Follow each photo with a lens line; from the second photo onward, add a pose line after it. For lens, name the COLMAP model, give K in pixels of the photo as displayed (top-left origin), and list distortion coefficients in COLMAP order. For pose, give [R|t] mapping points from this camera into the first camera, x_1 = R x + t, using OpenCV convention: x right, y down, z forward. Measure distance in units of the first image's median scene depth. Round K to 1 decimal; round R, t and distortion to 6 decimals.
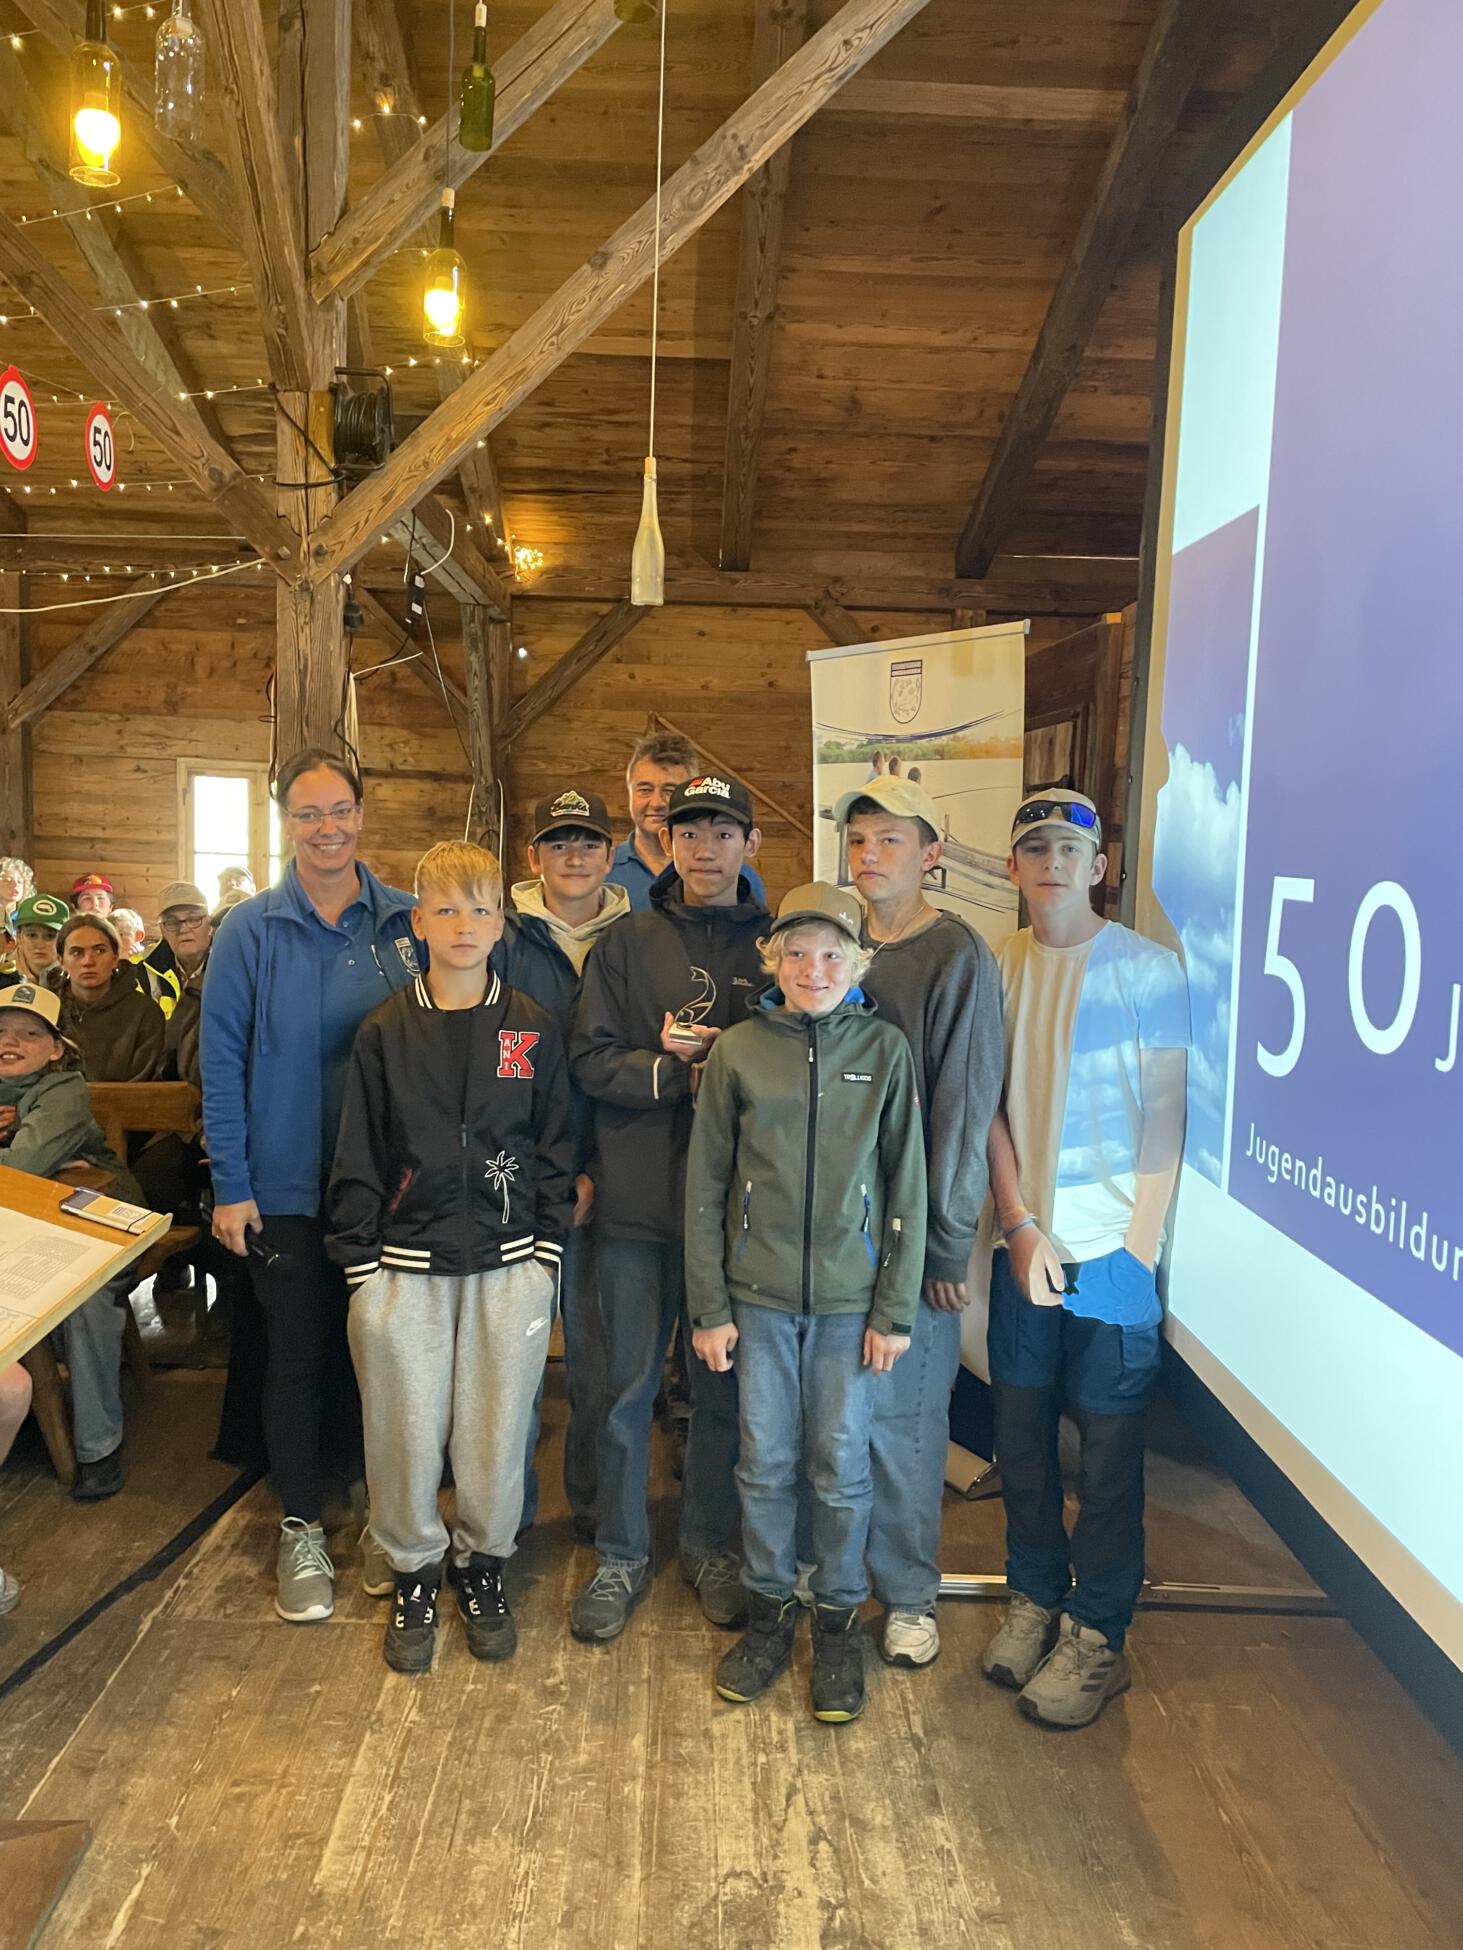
lens RADIAL K [[1469.8, 0, 720.0], [0, 1469.8, 971.2], [0, 0, 1]] dist [0.077429, -0.100332]
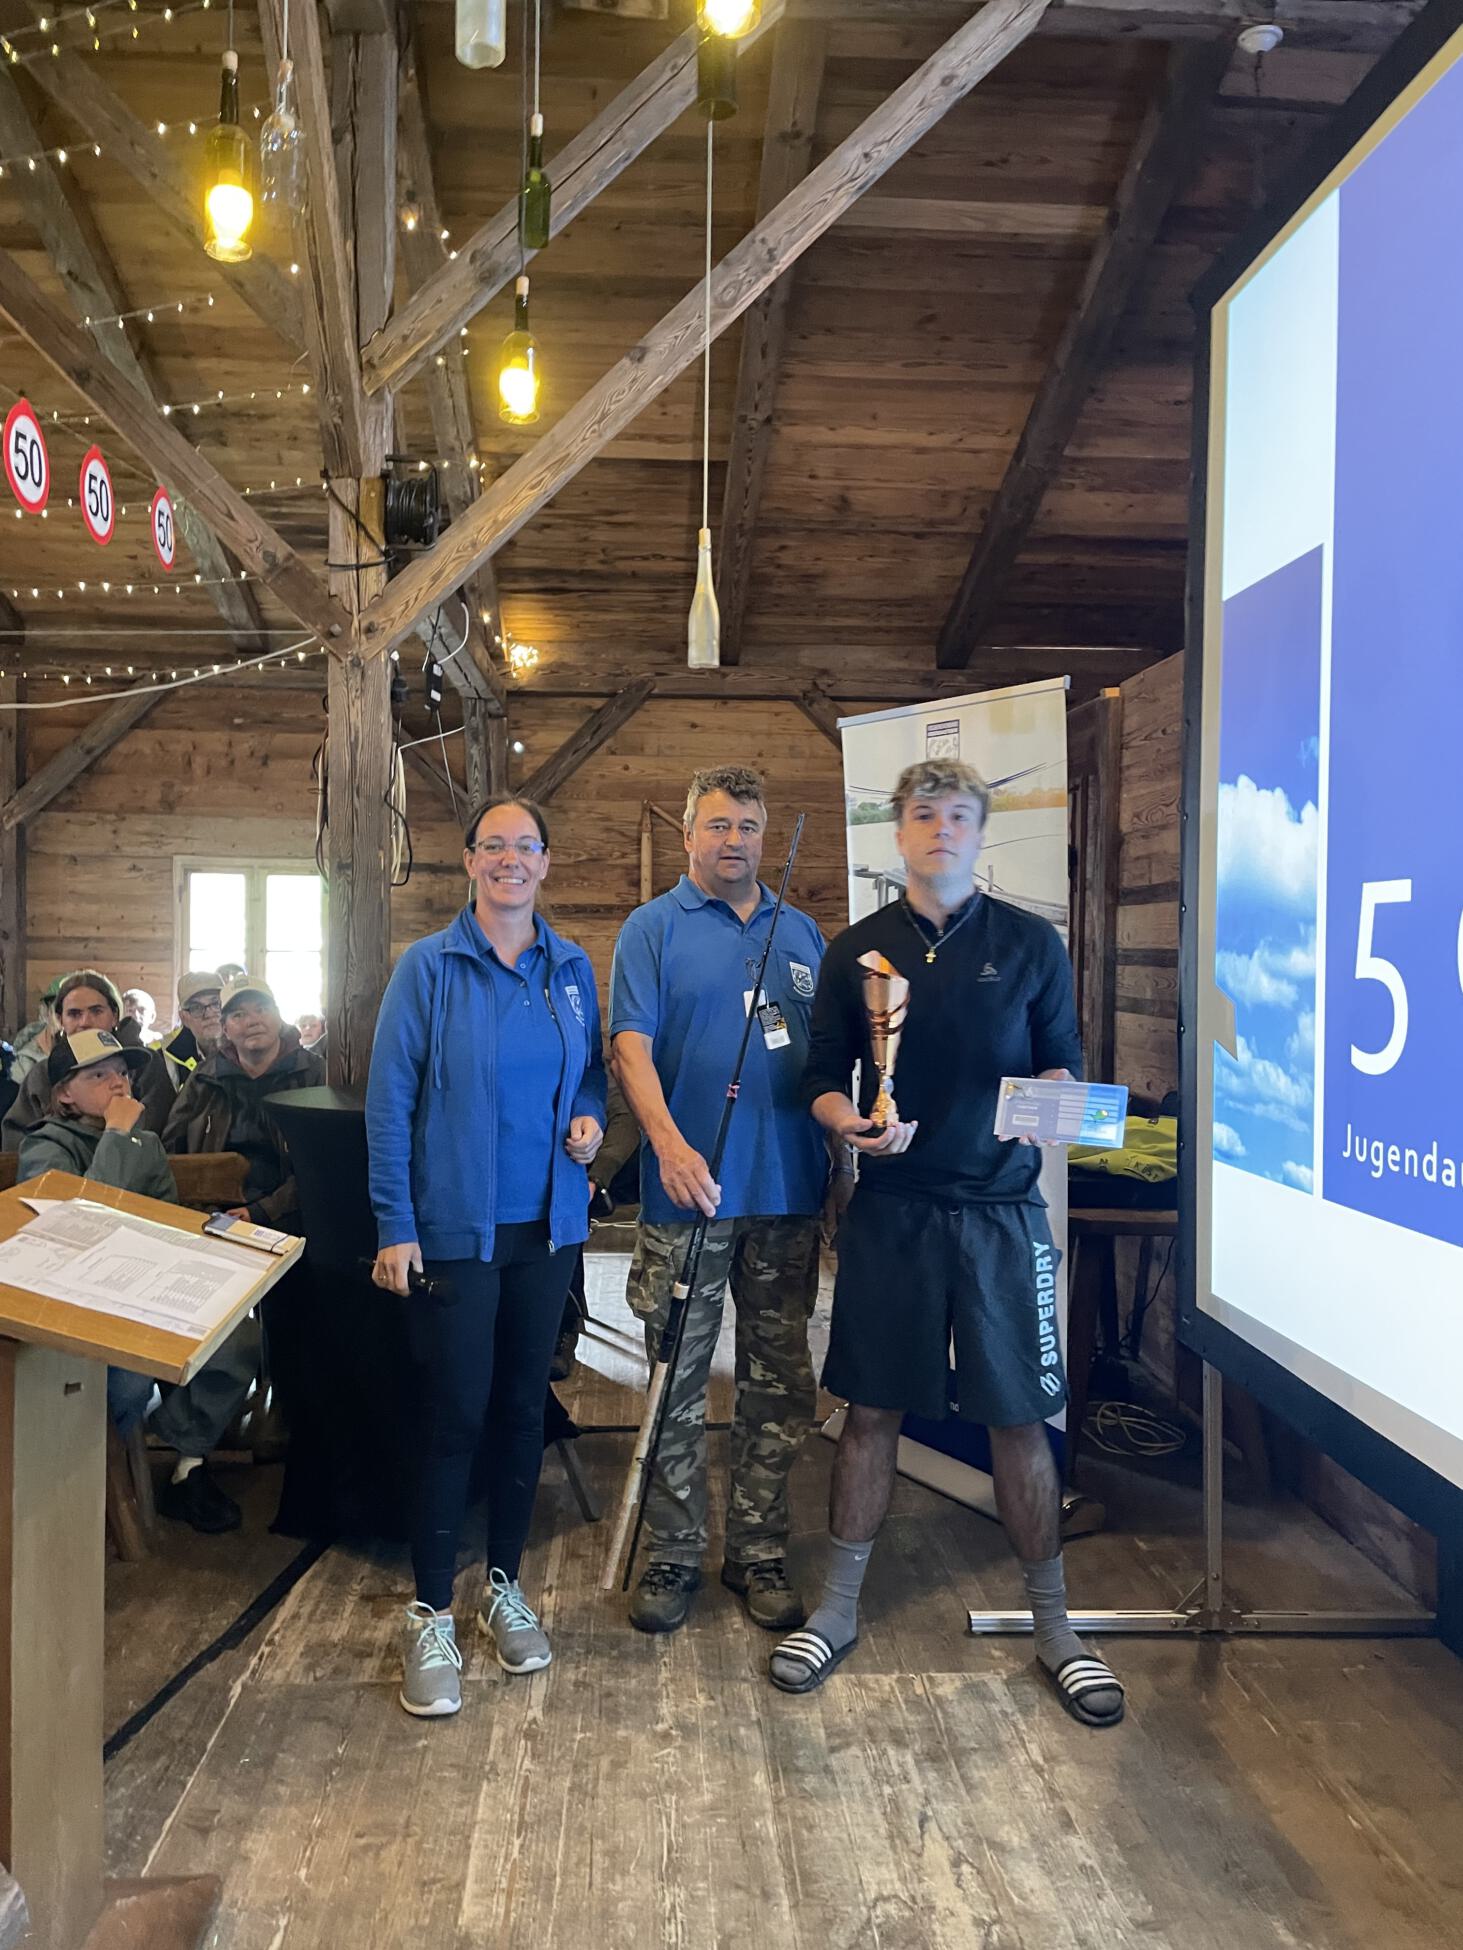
lens RADIAL K [[1474.0, 0, 721.6], [0, 1474.0, 969.4], [0, 0, 1]] dist [0.077603, -0.099404]
pose [[0.998887, -0.022708, 0.041351, -0.069221], [0.025918, 0.996552, -0.078820, 0.038174], [-0.039419, 0.079804, 0.996031, -0.017327]]
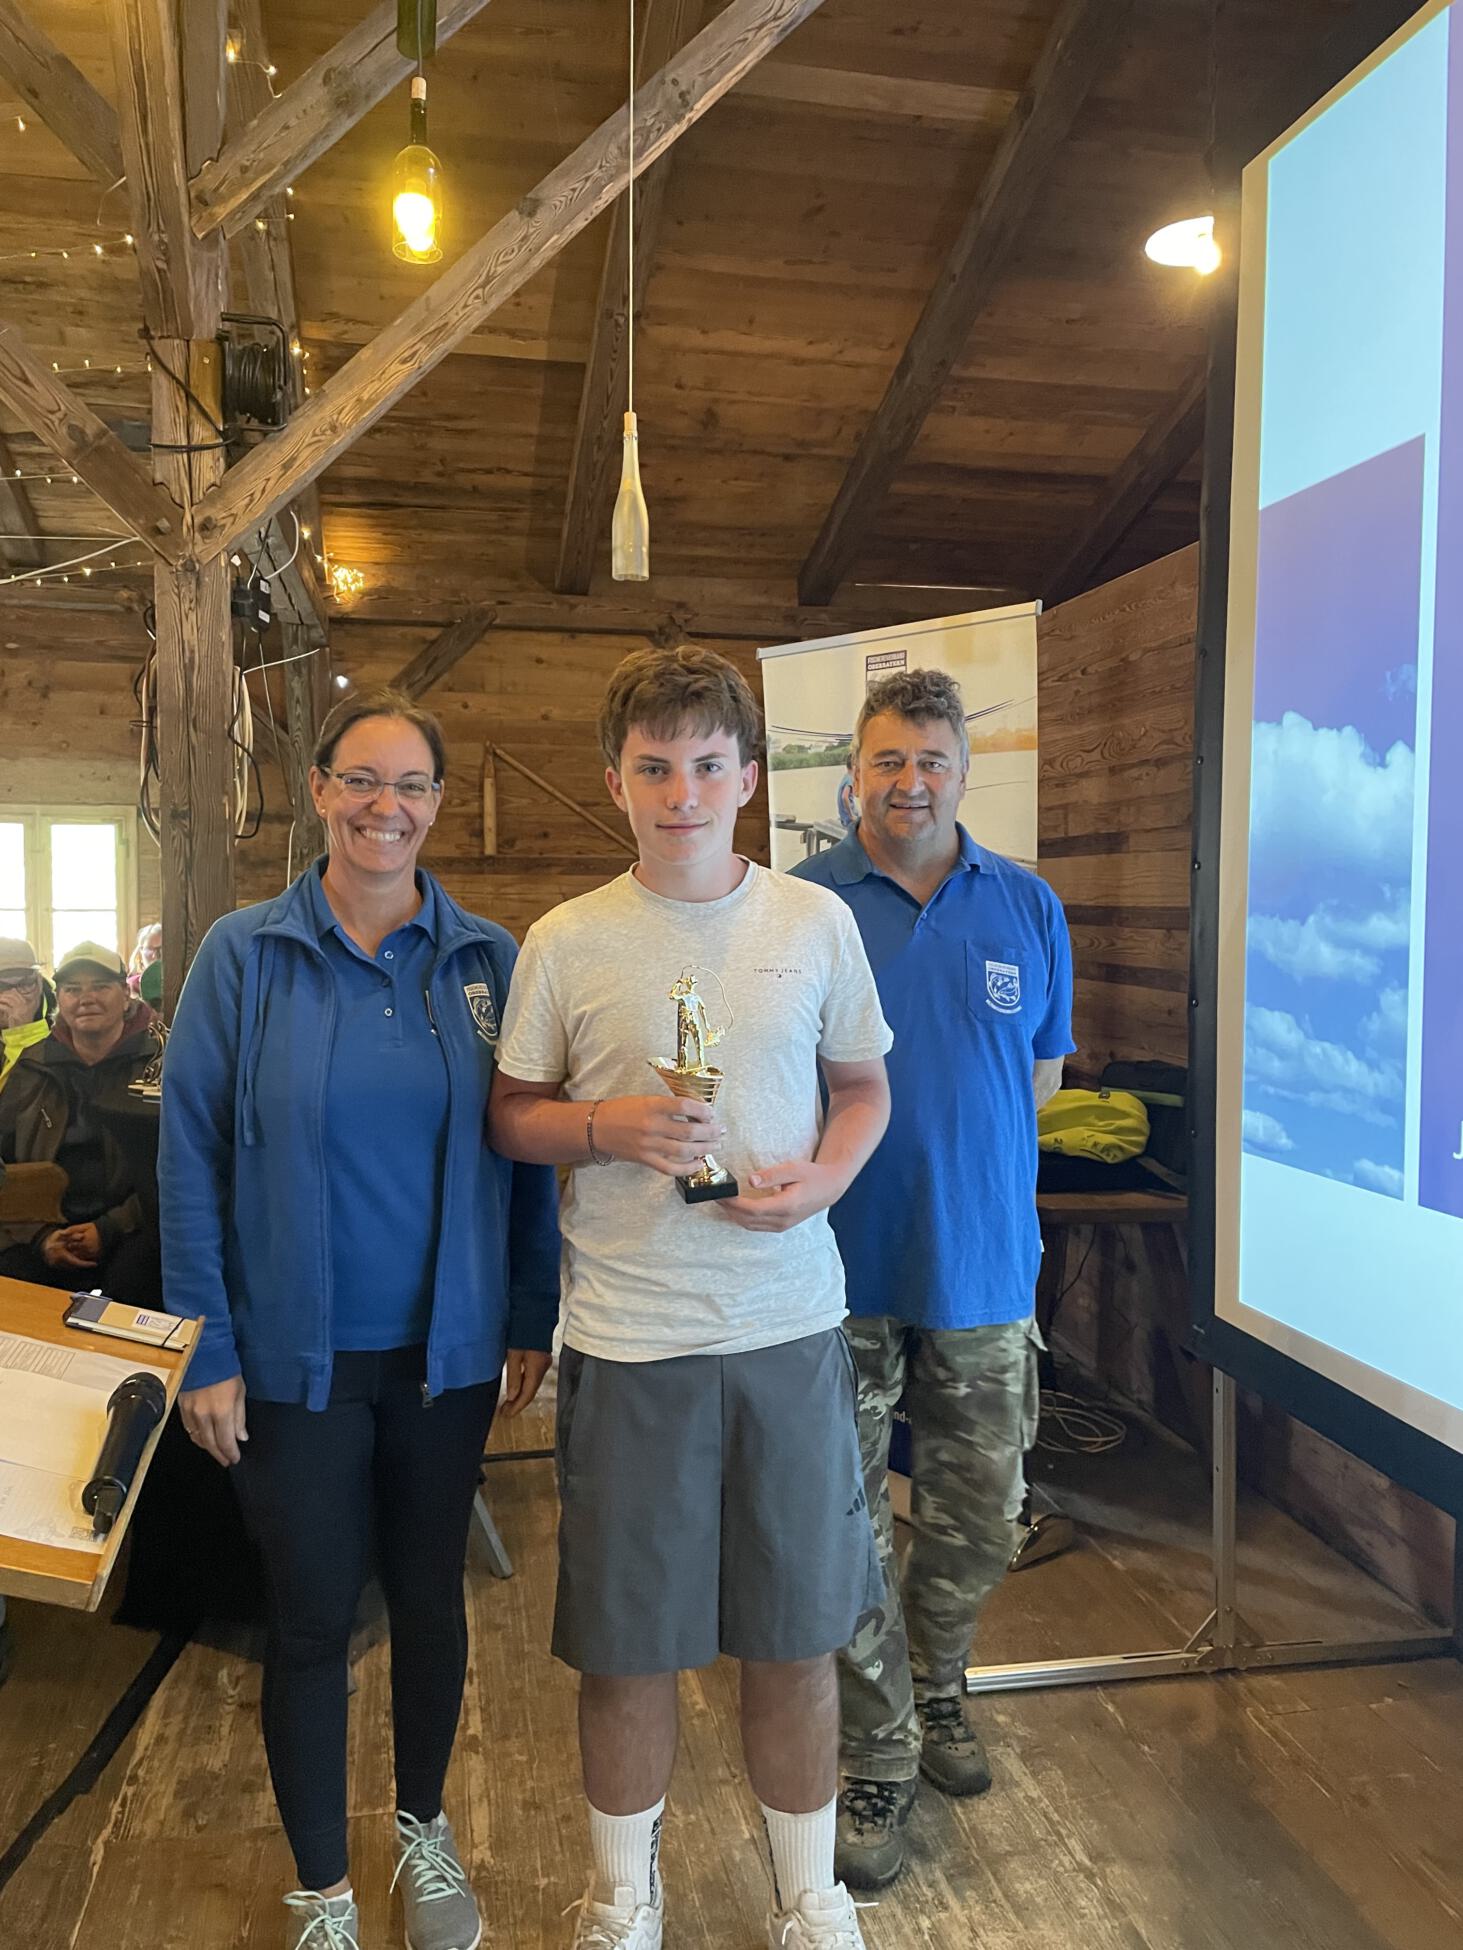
lens RADIAL K [[1469.8, 0, 720.0], [0, 1469.8, 971.2], [0, 0, 1]] dist [0.077429, -0.100332]
pose [[0.982926, -0.037021, 0.180238, -0.134196], [0.044533, 0.998292, -0.037812, 0.016460], [-0.178531, 0.045193, 0.982896, 0.112948]]
